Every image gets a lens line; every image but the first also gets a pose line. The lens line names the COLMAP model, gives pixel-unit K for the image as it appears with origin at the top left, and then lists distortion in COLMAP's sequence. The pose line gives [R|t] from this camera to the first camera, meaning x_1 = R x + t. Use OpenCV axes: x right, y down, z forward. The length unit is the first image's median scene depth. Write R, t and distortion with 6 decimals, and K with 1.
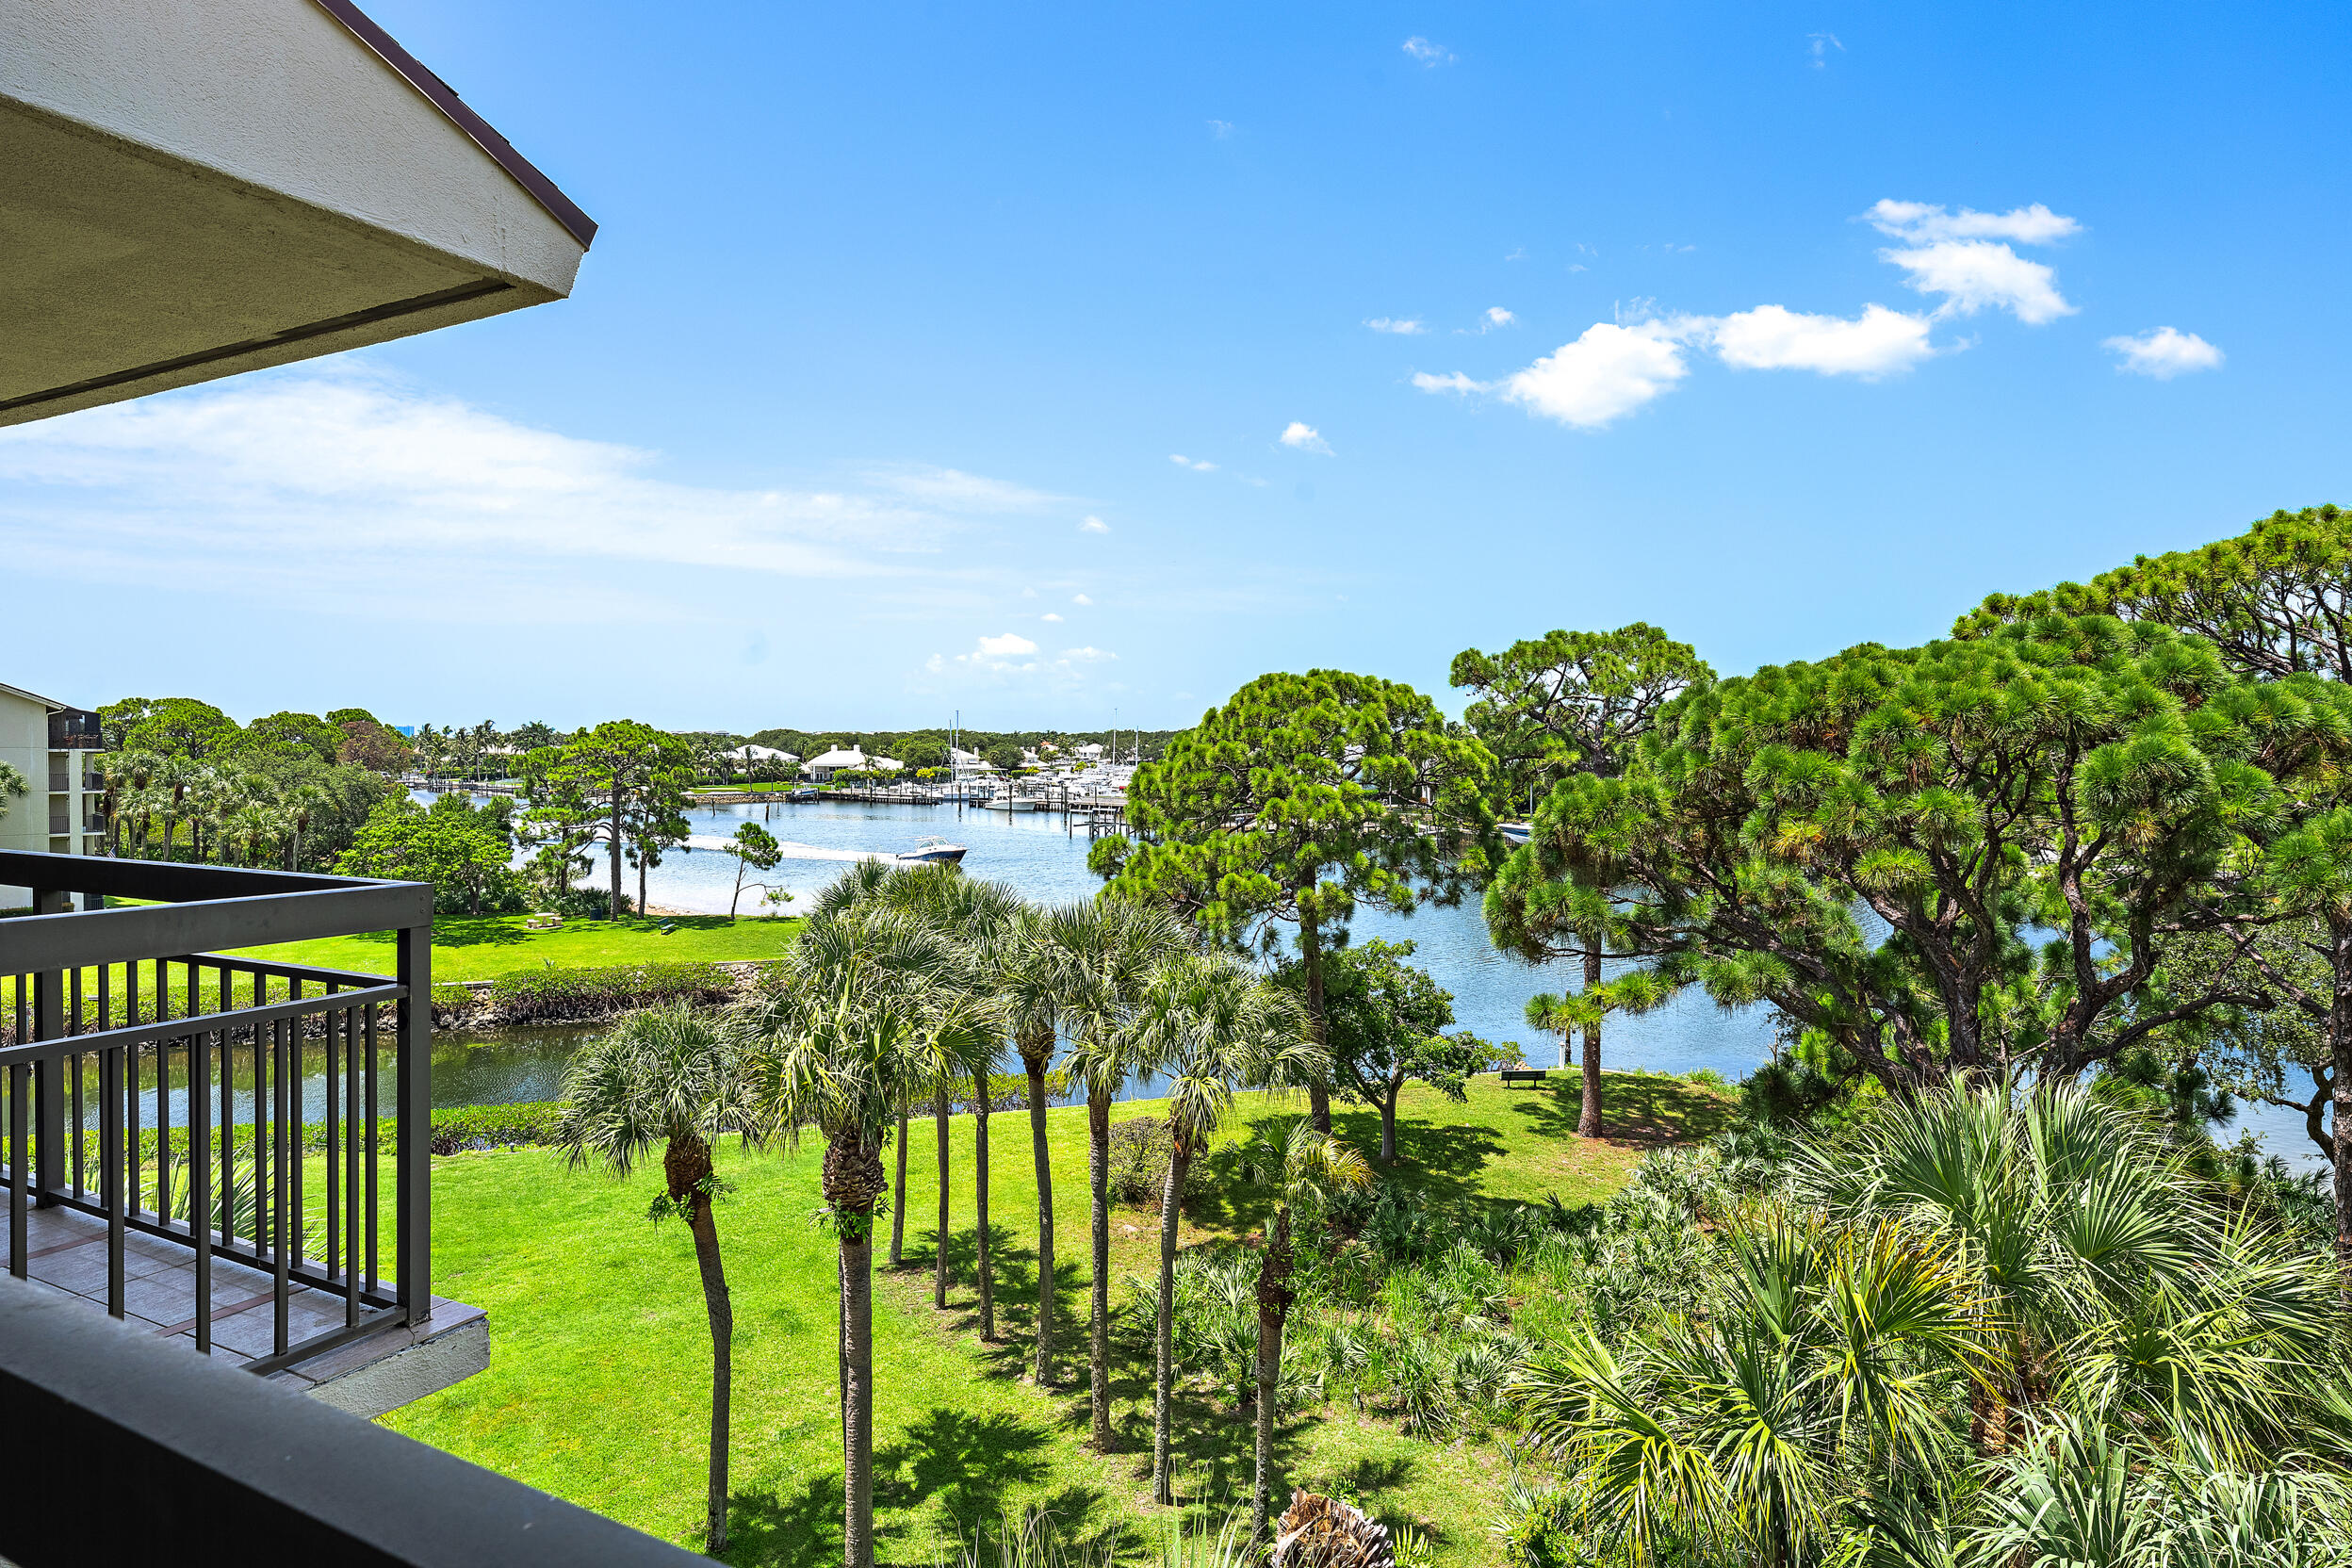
lens RADIAL K [[1296.2, 0, 1182.7], [0, 1296.2, 757.2], [0, 0, 1]] dist [0.003150, -0.001547]
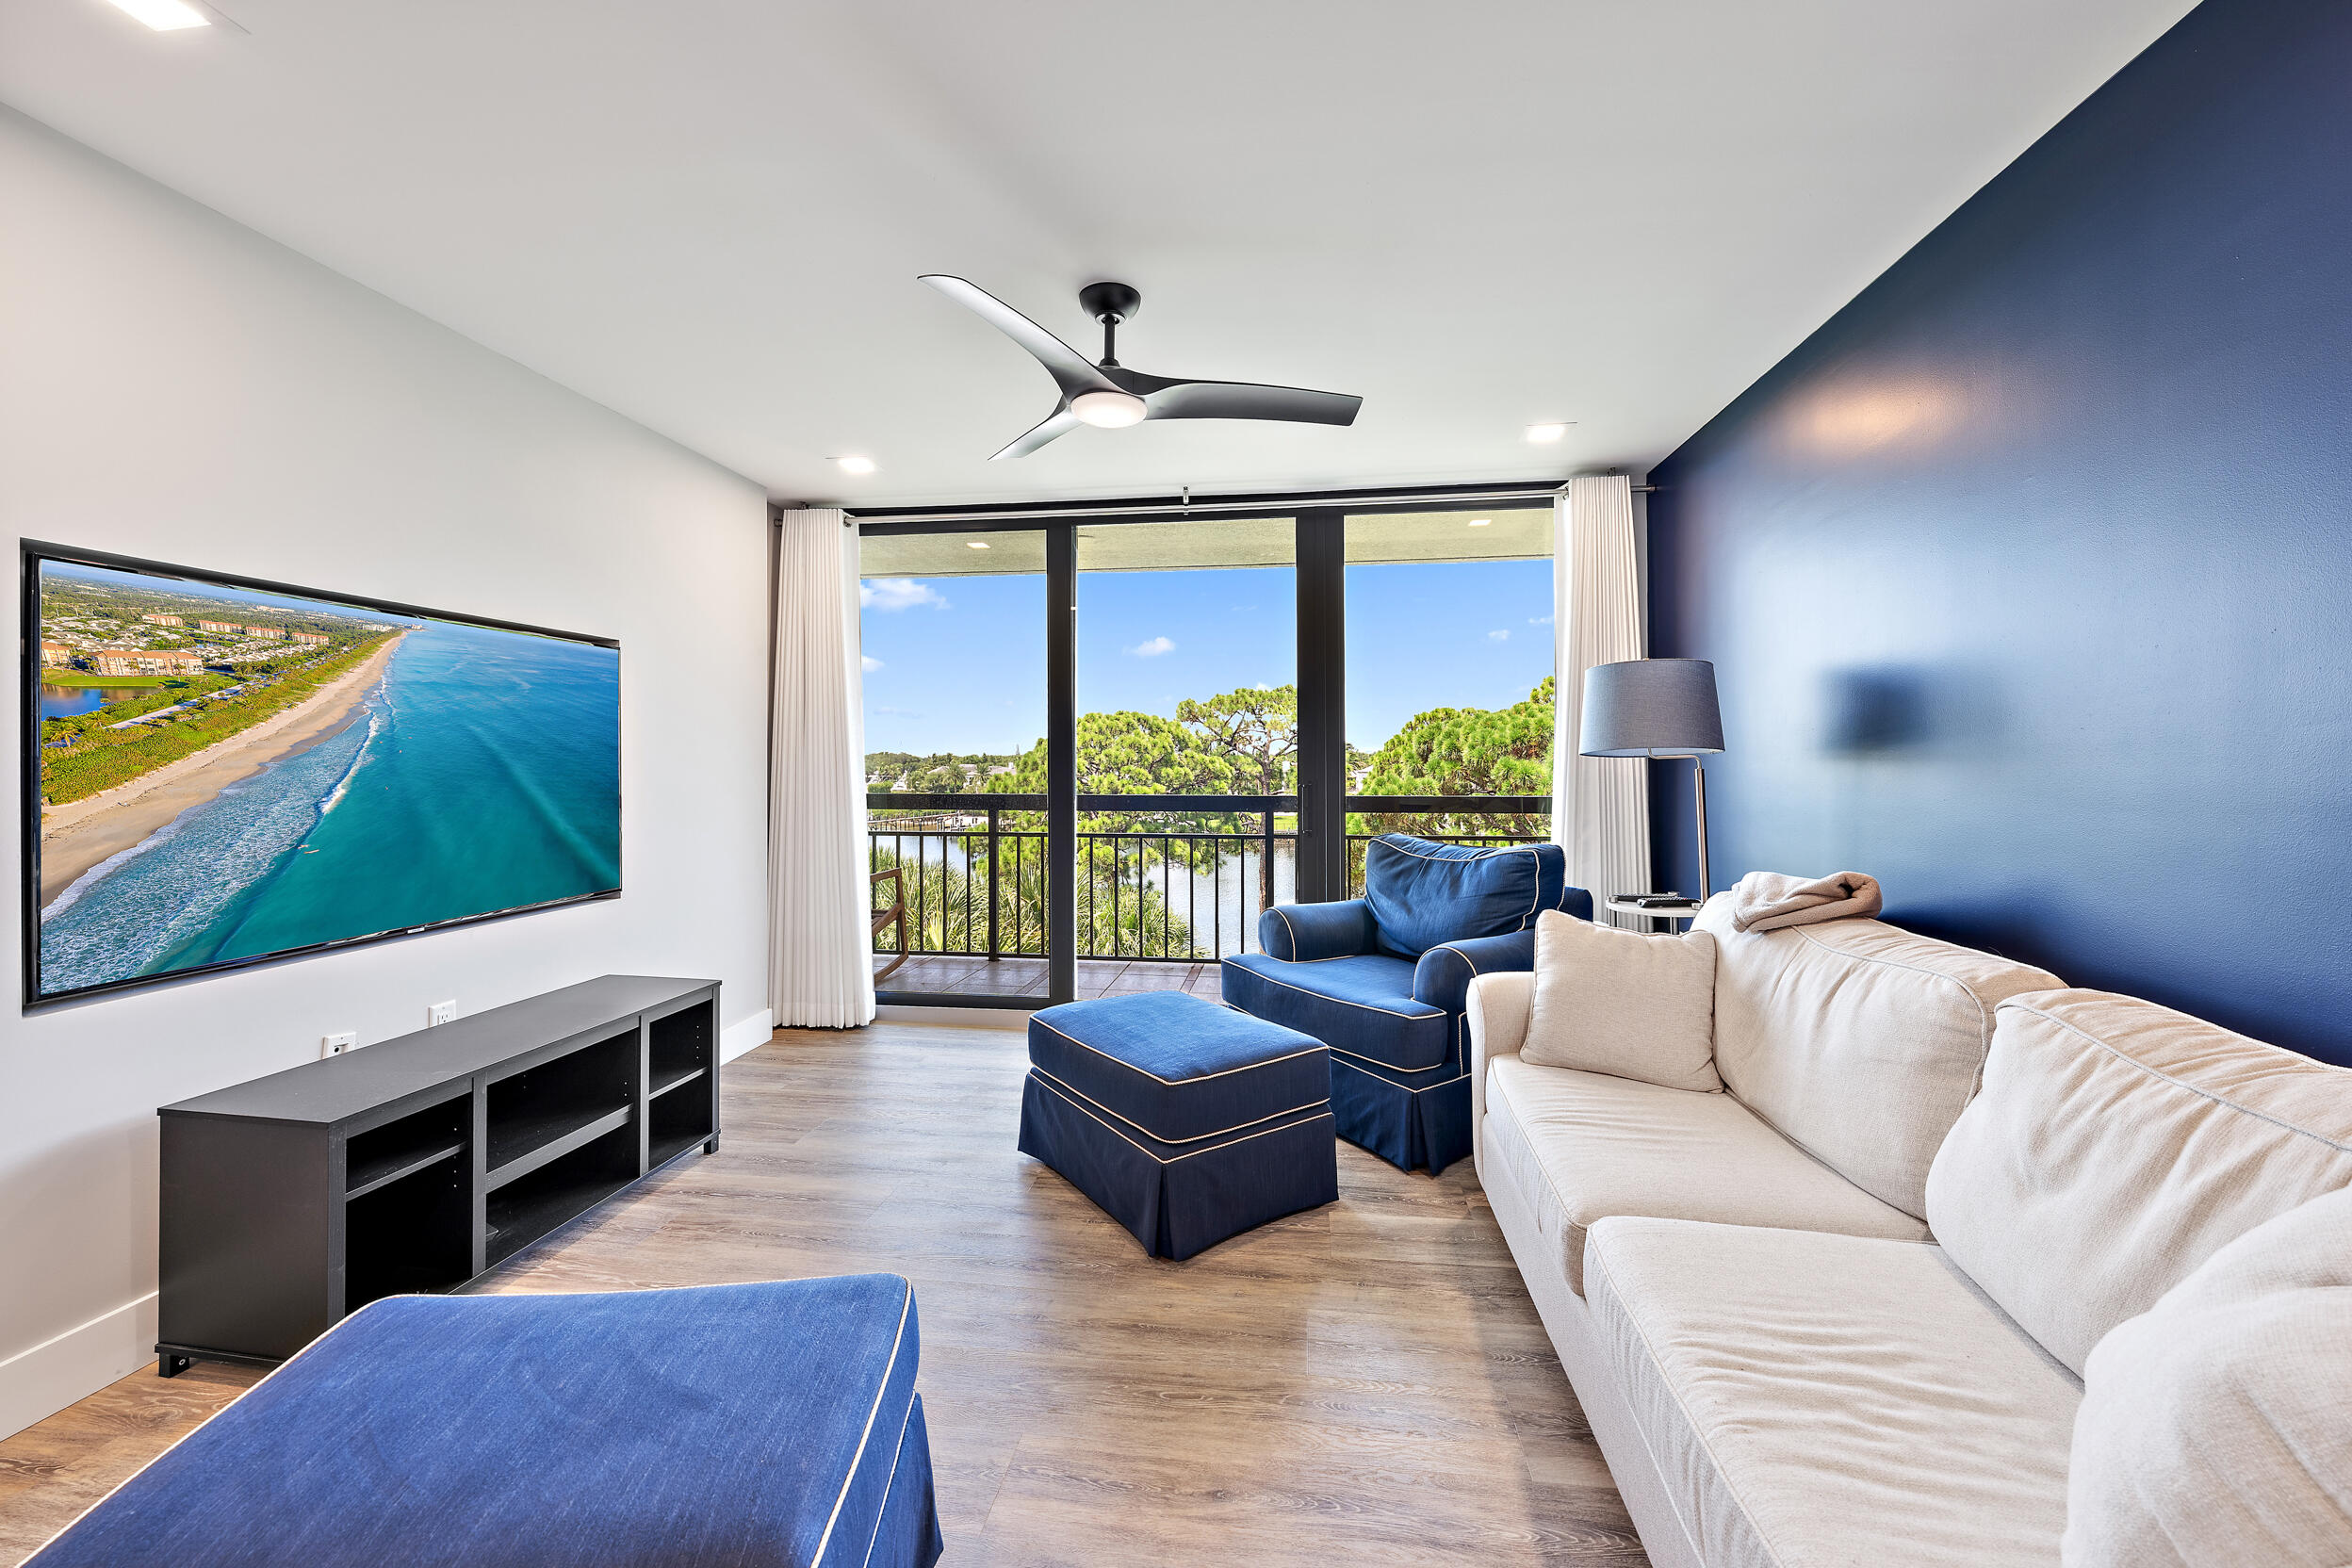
lens RADIAL K [[926.8, 0, 1185.5], [0, 926.8, 765.3], [0, 0, 1]] dist [0.000081, -0.000101]
pose [[0.945628, -0.002820, 0.325239, -0.150754], [0.005757, 0.999951, -0.008068, 0.004307], [-0.325200, 0.009501, 0.945598, -0.035983]]
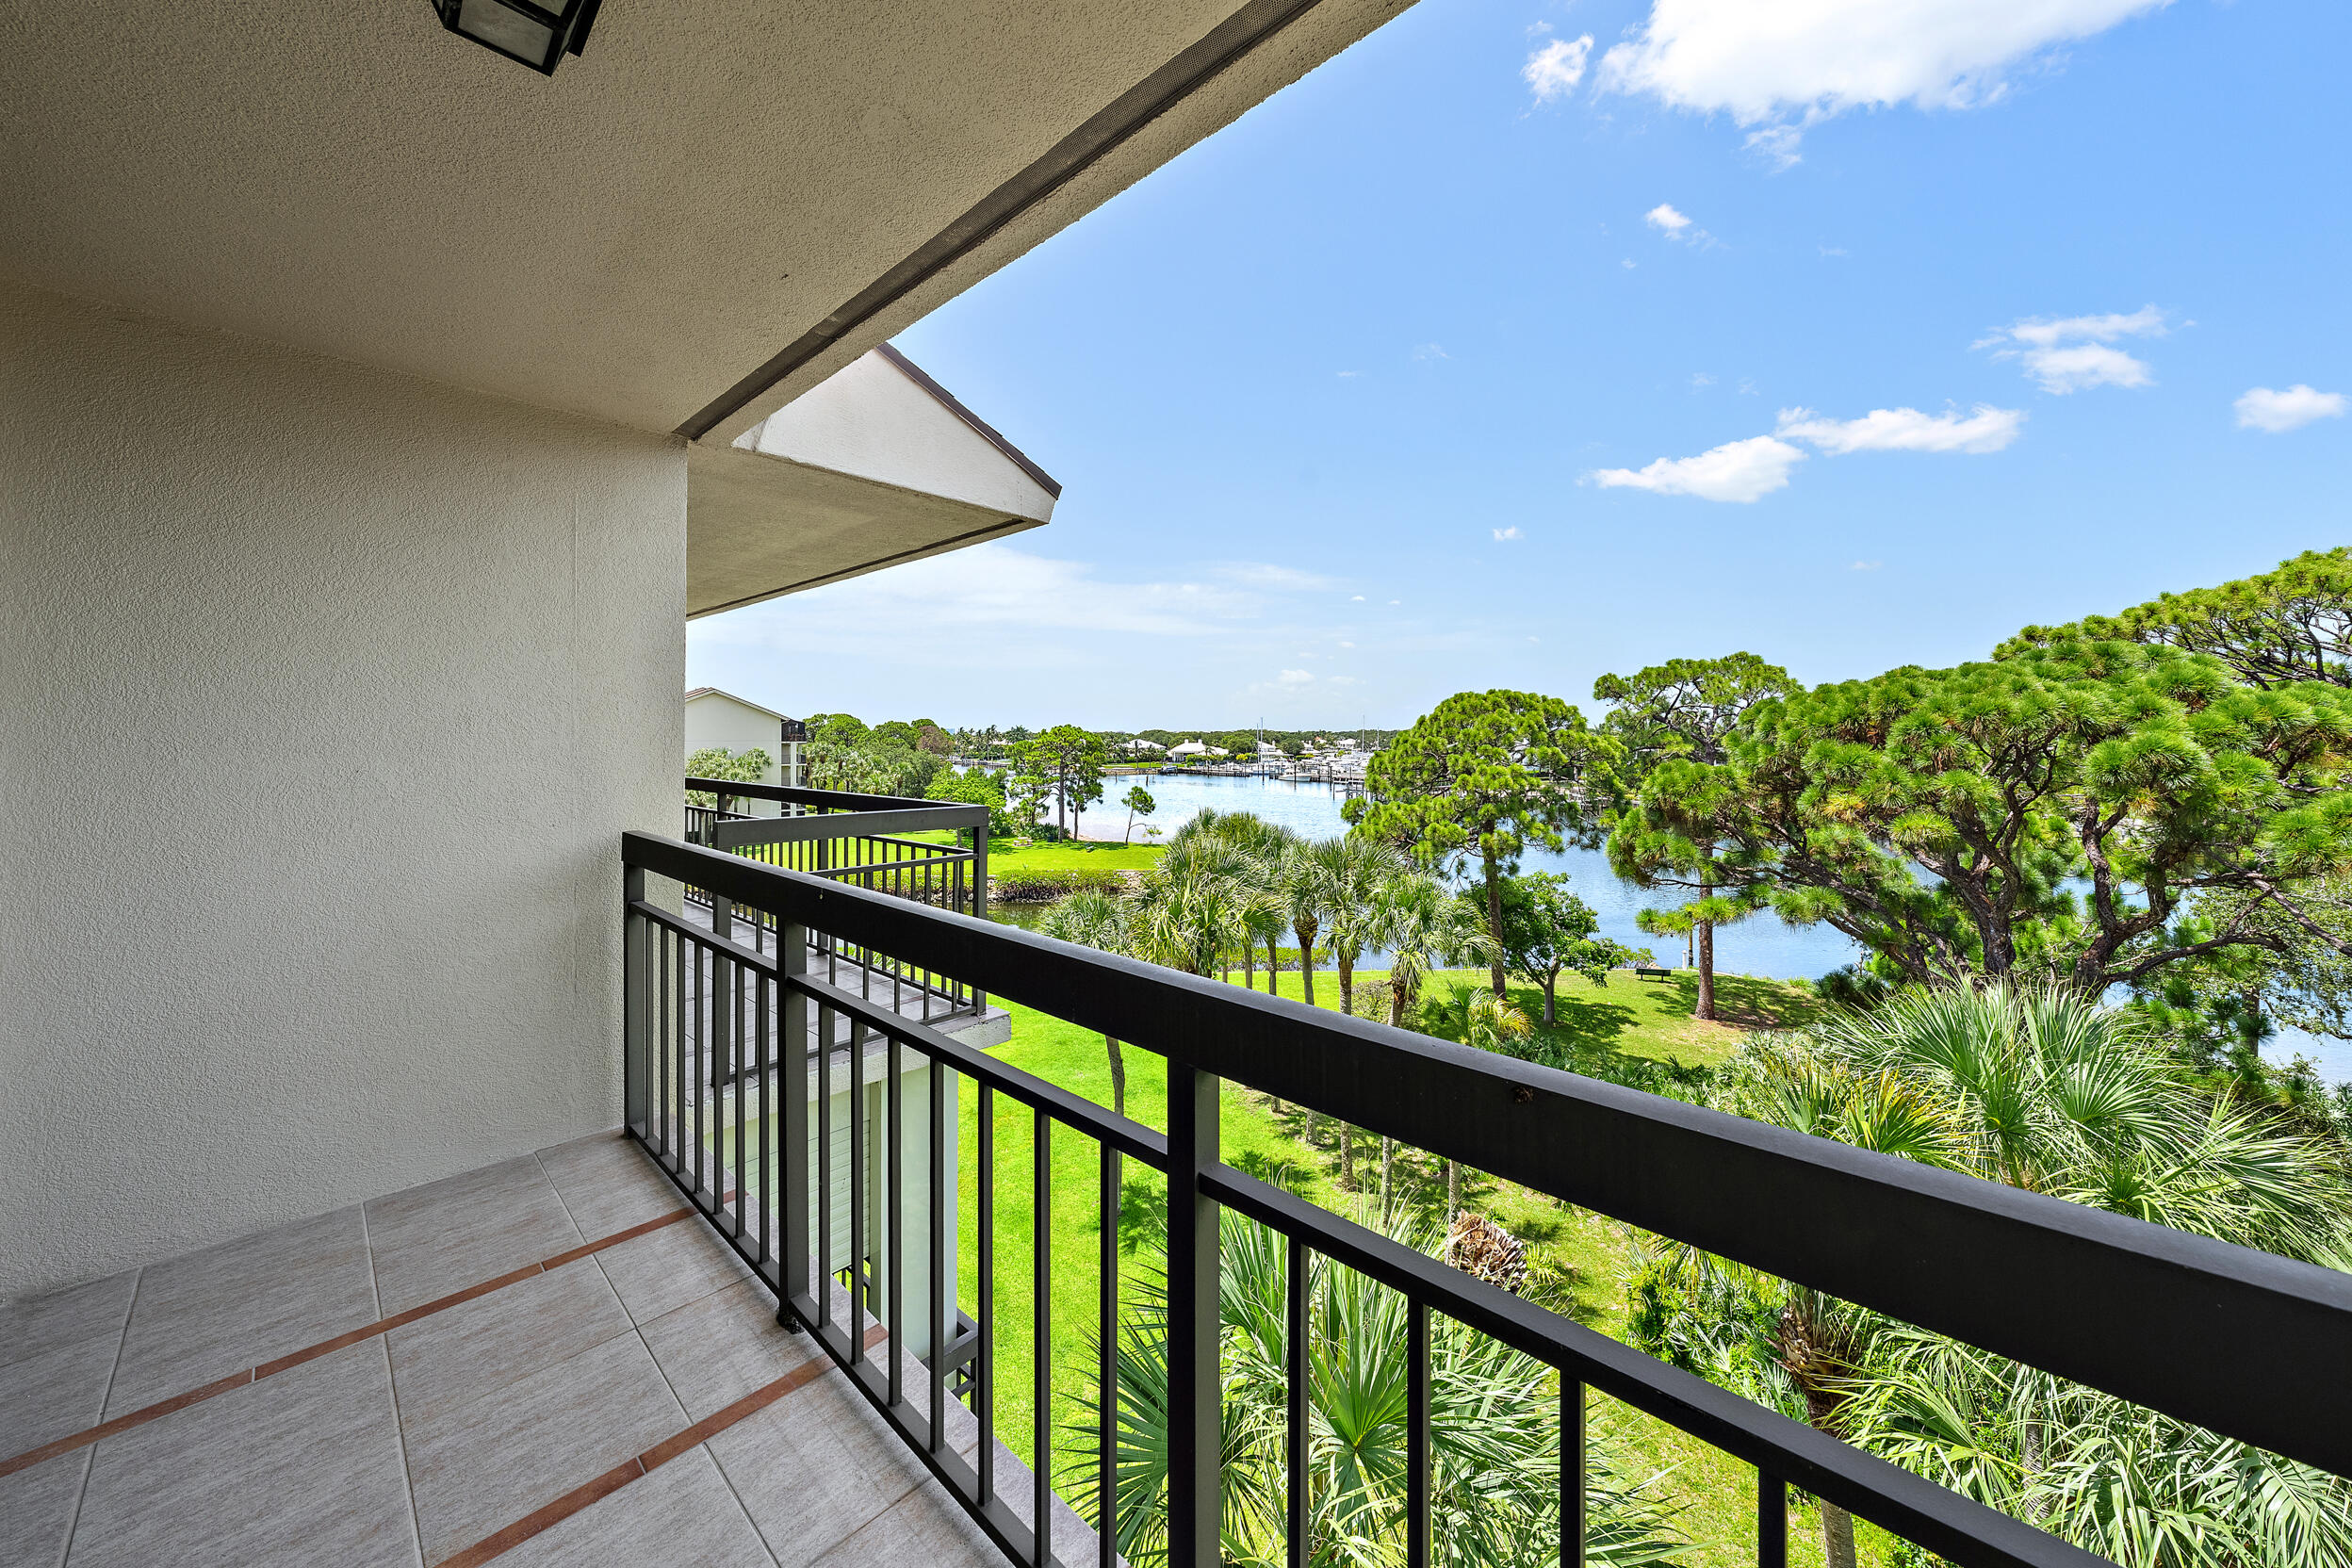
lens RADIAL K [[830.8, 0, 1188.7], [0, 830.8, 729.2], [0, 0, 1]] dist [0.000225, -0.000014]
pose [[0.966307, -0.003155, -0.257372, 0.007252], [-0.002413, 0.999770, -0.021313, 0.000038], [0.257380, 0.021216, 0.966077, -0.019209]]
